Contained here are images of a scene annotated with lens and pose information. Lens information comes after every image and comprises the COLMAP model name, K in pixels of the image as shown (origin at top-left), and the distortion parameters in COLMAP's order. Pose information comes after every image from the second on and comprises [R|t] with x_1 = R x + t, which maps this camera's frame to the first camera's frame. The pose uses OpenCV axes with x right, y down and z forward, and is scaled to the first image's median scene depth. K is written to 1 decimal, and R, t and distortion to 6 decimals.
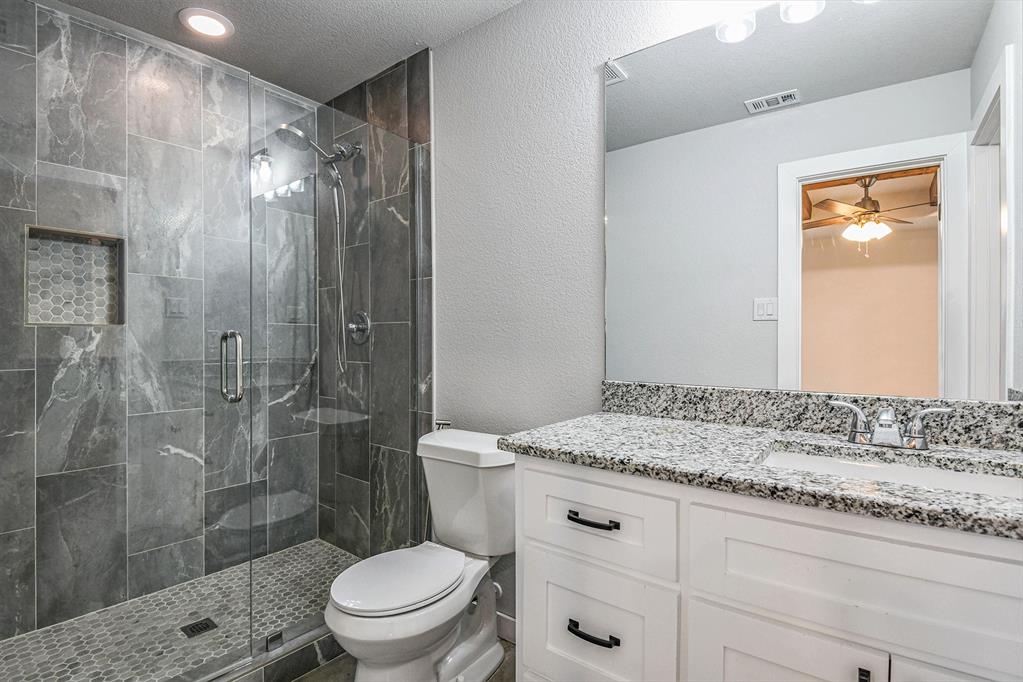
lens RADIAL K [[480.4, 0, 507.3], [0, 480.4, 344.5], [0, 0, 1]] dist [-0.026980, -0.008081]
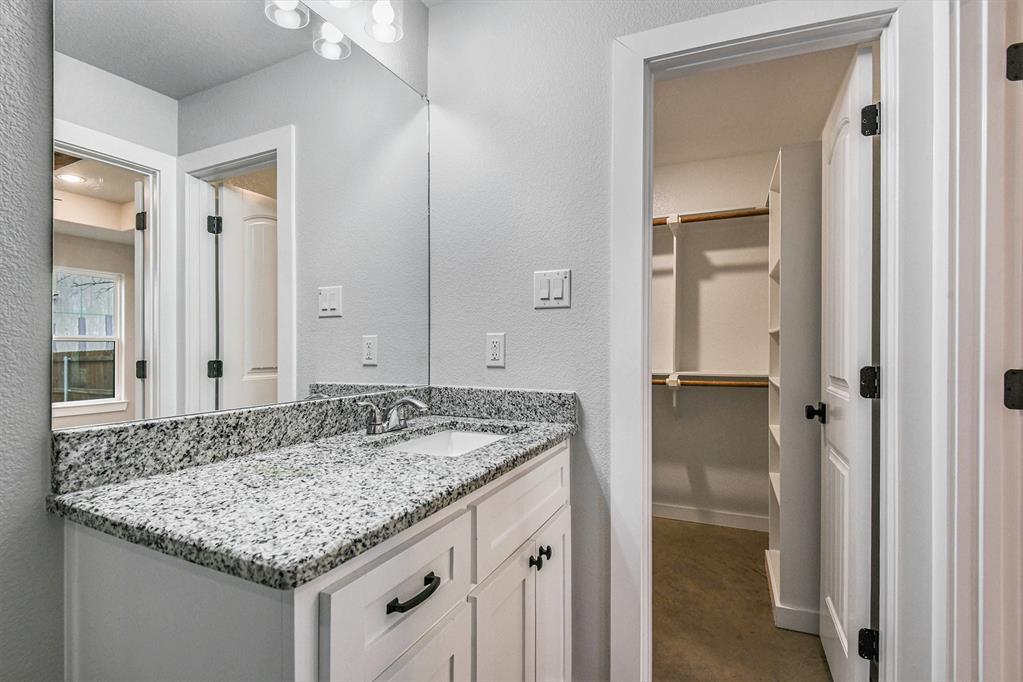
lens RADIAL K [[480.4, 0, 513.4], [0, 480.4, 345.4], [0, 0, 1]] dist [-0.026980, -0.008081]
pose [[-0.246897, 0.003813, 0.969034, -0.434499], [0.007300, 0.999971, -0.002074, -0.011119], [-0.969014, 0.006561, -0.246918, 0.768551]]
